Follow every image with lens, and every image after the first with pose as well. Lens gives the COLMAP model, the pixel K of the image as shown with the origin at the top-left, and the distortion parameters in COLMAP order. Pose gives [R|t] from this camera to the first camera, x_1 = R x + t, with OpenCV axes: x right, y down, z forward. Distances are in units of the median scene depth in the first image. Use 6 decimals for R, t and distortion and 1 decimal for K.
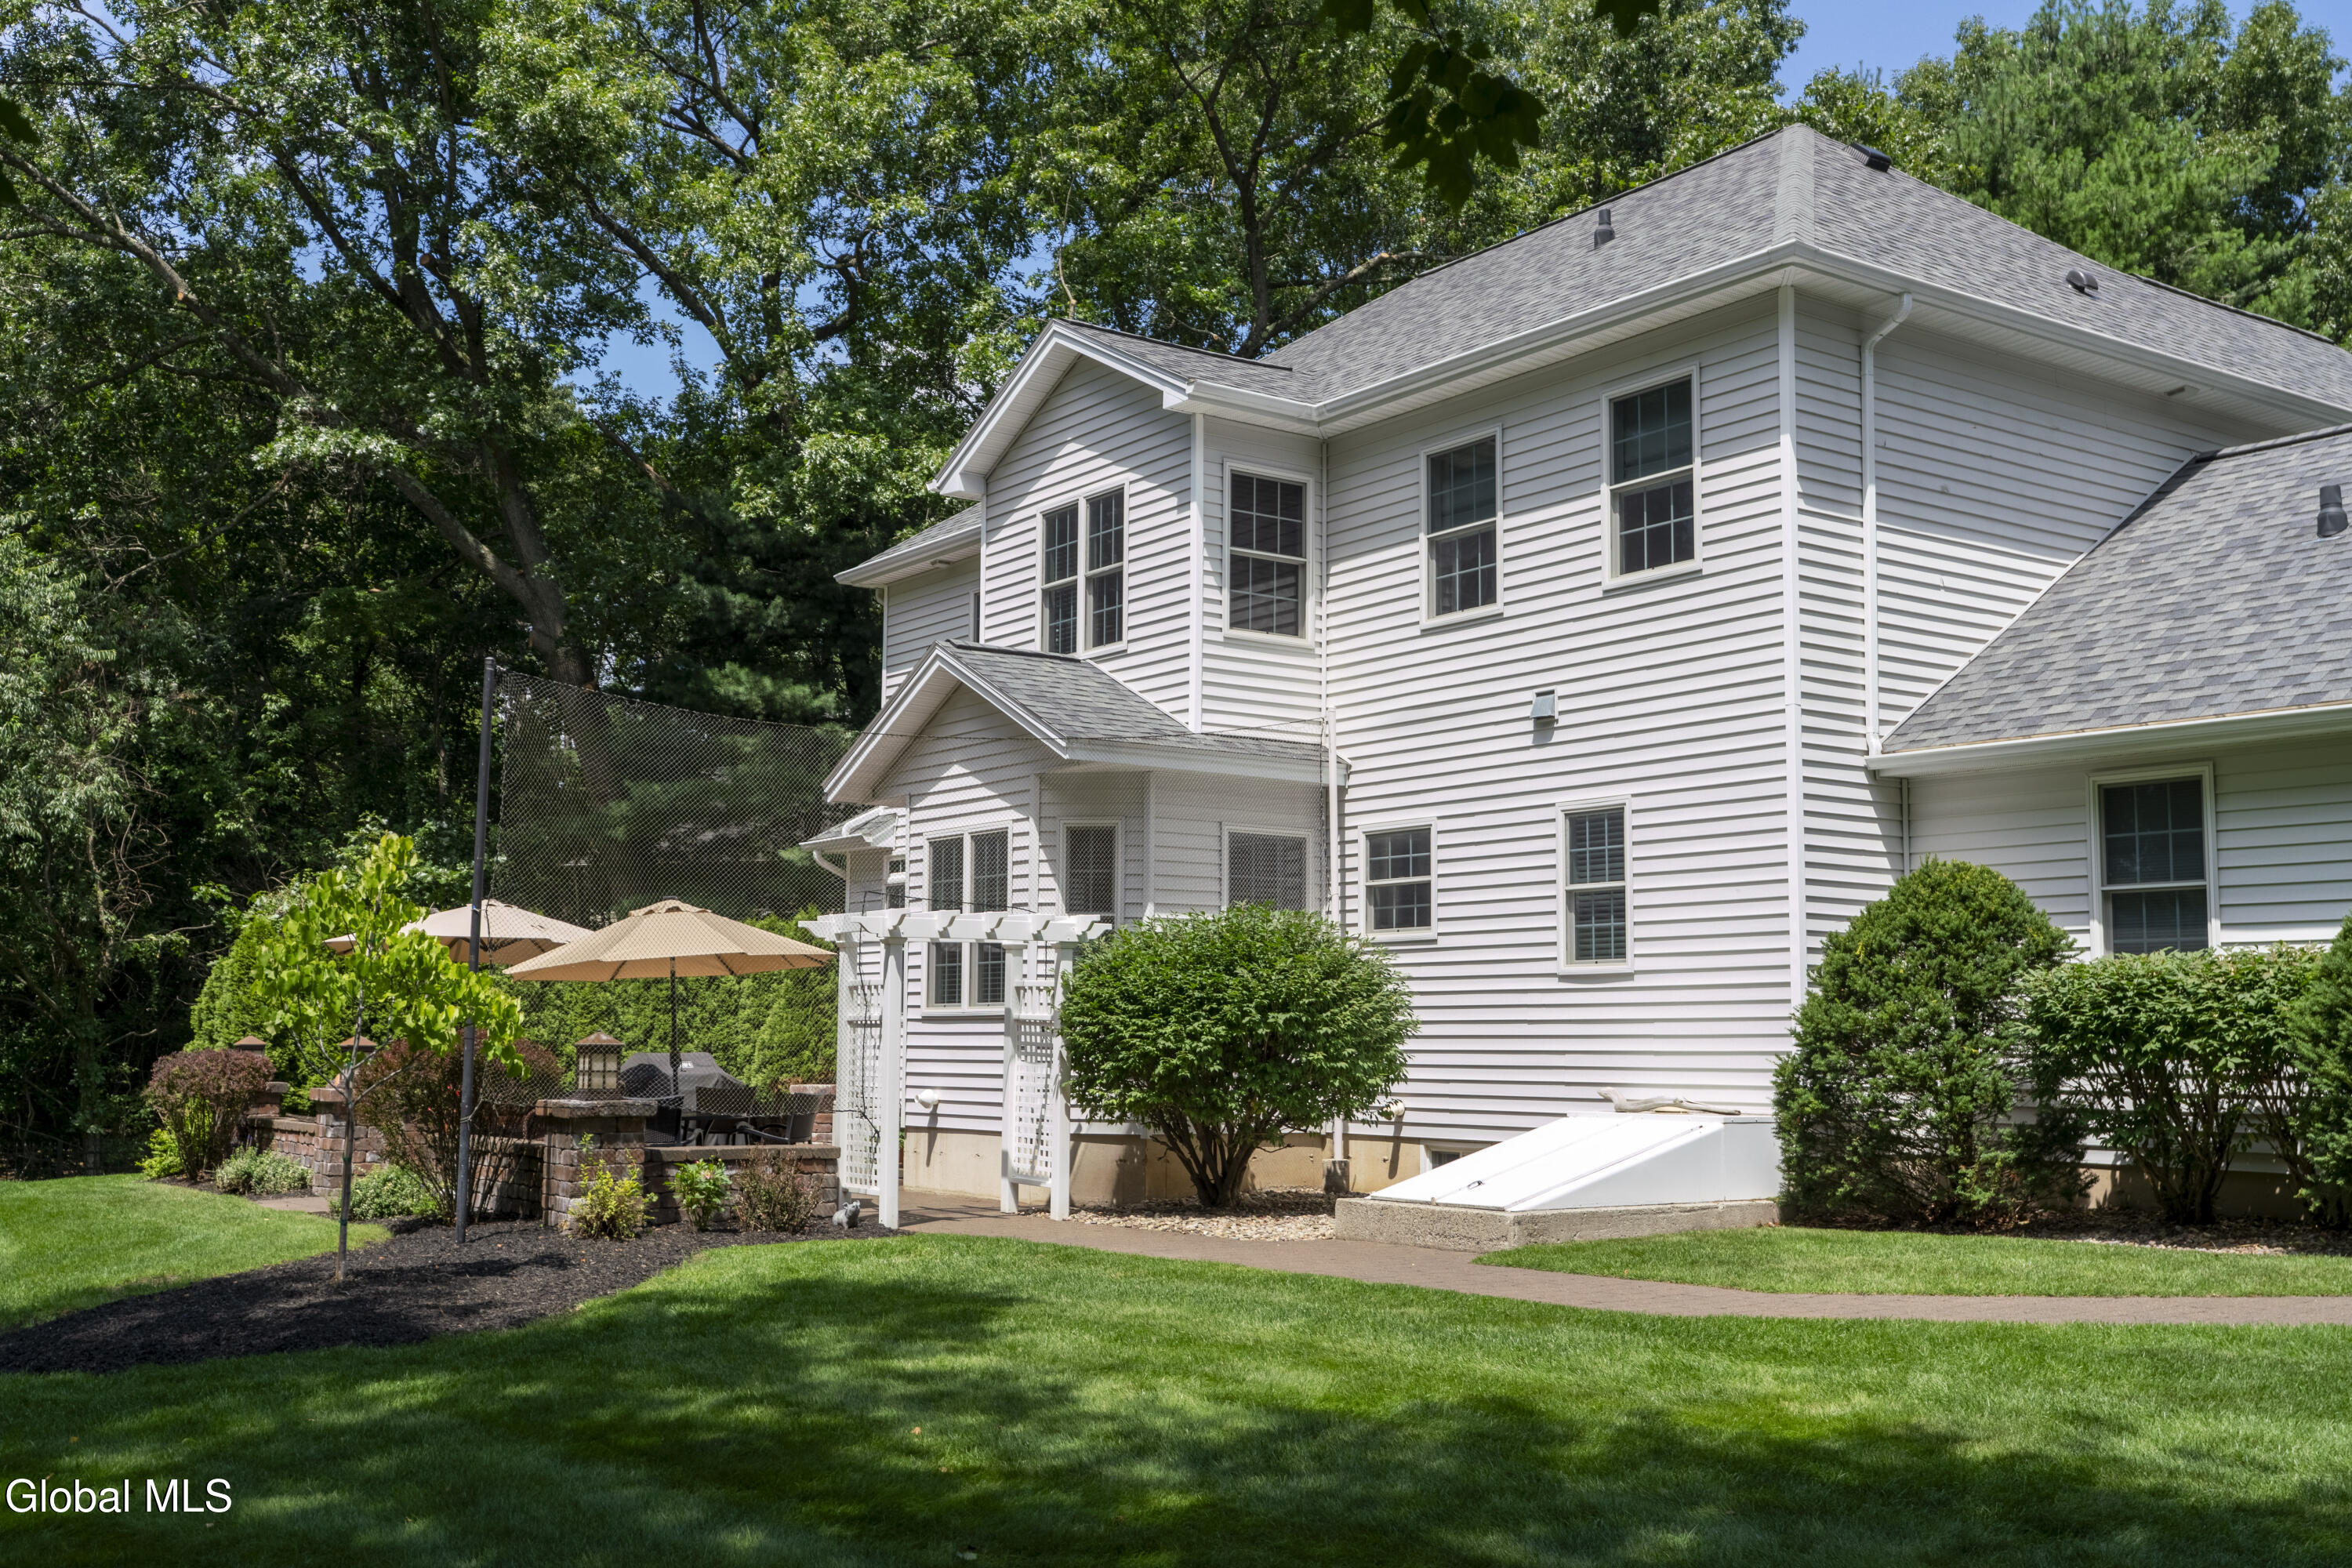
lens RADIAL K [[2351.9, 0, 1176.0], [0, 2351.9, 784.0], [0, 0, 1]] dist [0.019127, -0.010123]
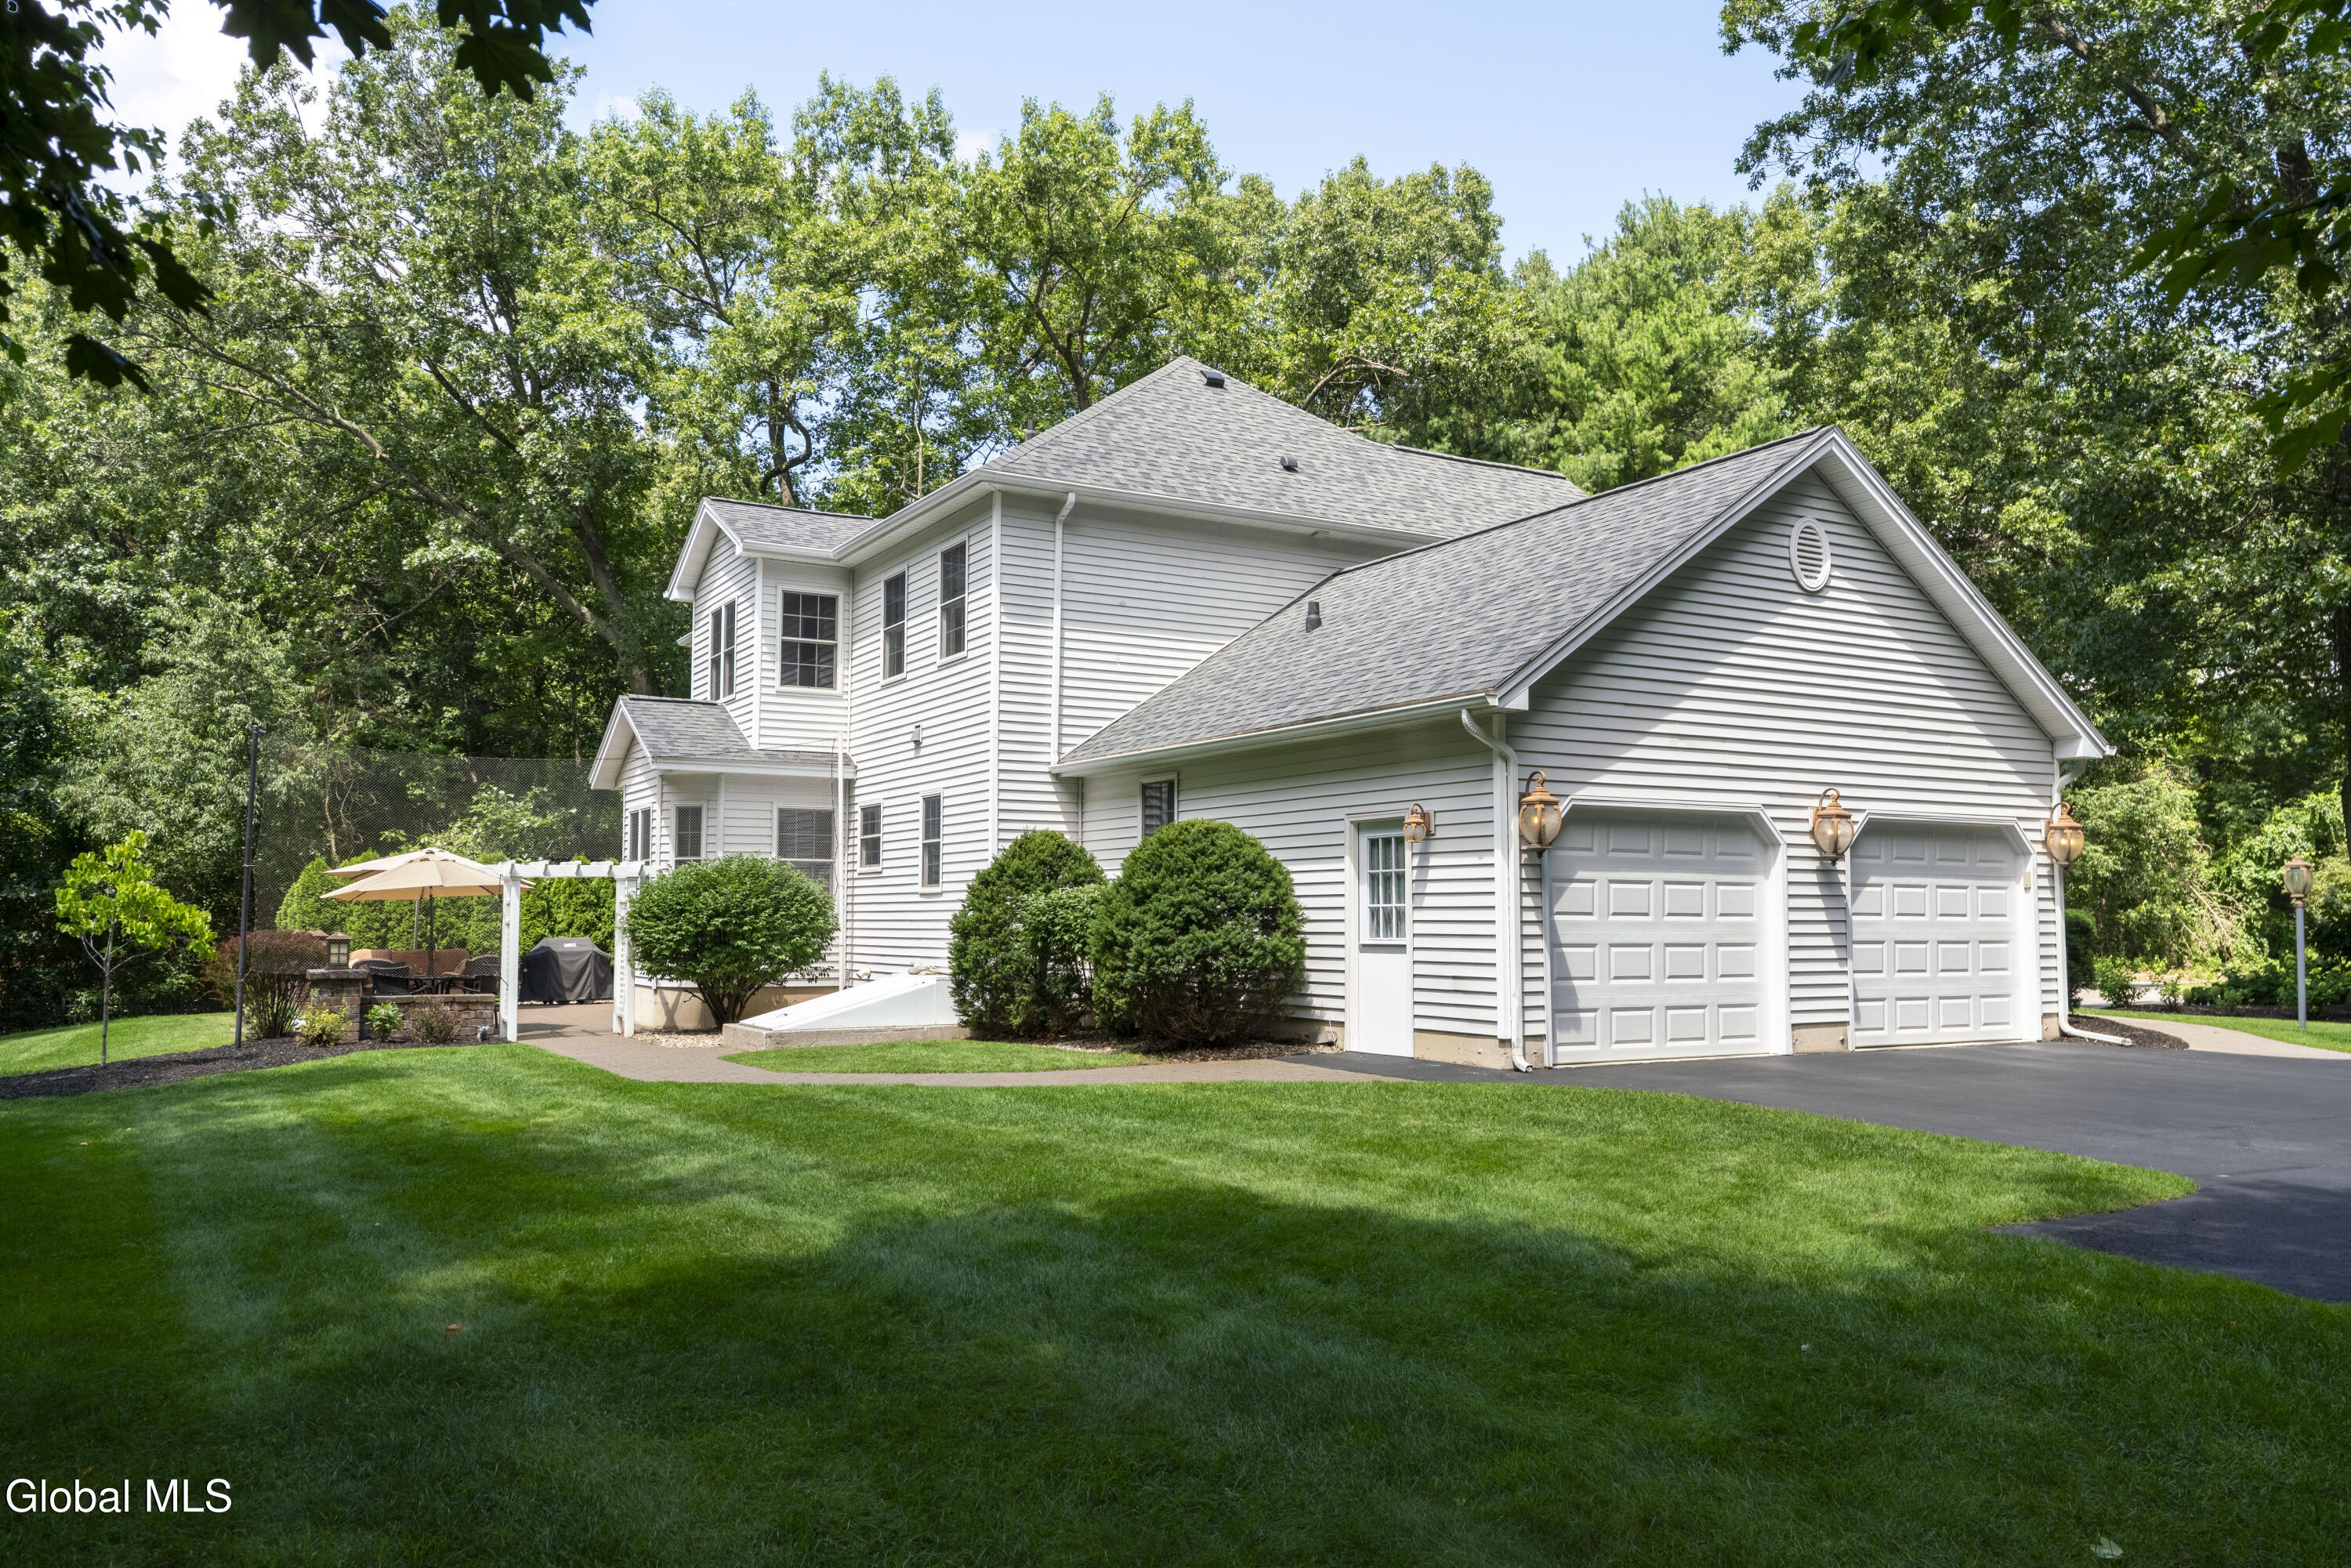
lens RADIAL K [[1713.4, 0, 1175.5], [0, 1713.4, 784.0], [0, 0, 1]] dist [-0.007066, 0.000632]
pose [[0.995909, -0.012902, -0.089438, 0.412377], [0.015688, 0.999411, 0.030517, -0.029118], [0.088992, -0.031796, 0.995525, -0.190221]]
